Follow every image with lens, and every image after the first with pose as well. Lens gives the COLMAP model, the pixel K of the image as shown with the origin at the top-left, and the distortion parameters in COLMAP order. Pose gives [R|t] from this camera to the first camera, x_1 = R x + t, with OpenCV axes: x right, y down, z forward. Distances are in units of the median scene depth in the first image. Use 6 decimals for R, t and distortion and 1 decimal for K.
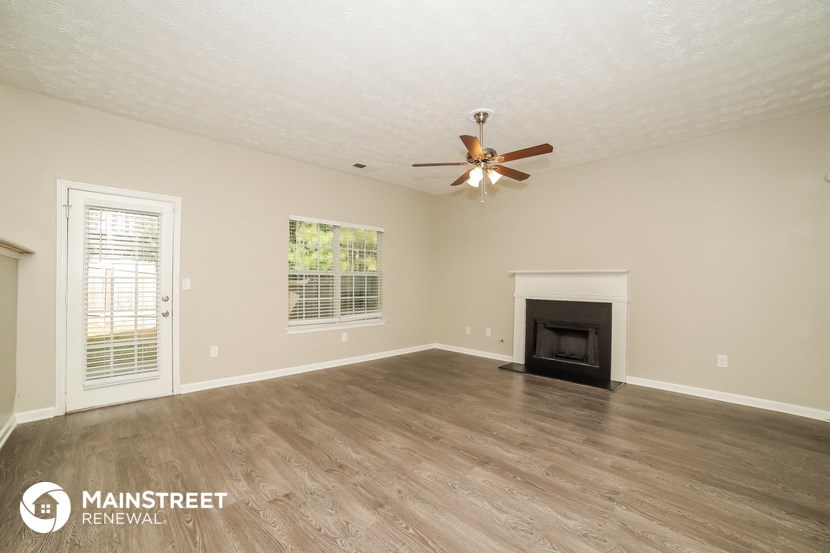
lens RADIAL K [[345.6, 0, 418.0], [0, 345.6, 287.1], [0, 0, 1]] dist [-0.030291, 0.000995]
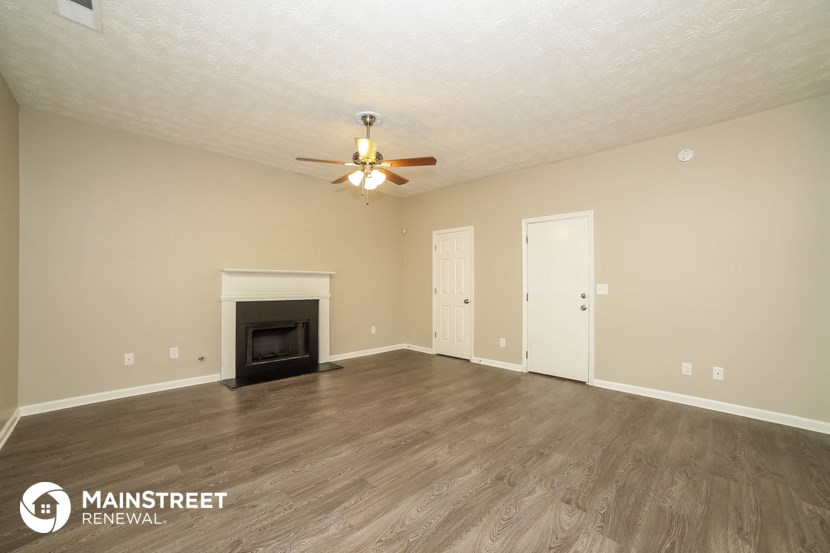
lens RADIAL K [[345.6, 0, 418.0], [0, 345.6, 287.1], [0, 0, 1]] dist [-0.030291, 0.000995]
pose [[-0.076532, 0.003530, 0.997061, -0.836409], [-0.005592, 0.999976, -0.003970, 0.009738], [-0.997051, -0.005879, -0.076511, 0.959226]]
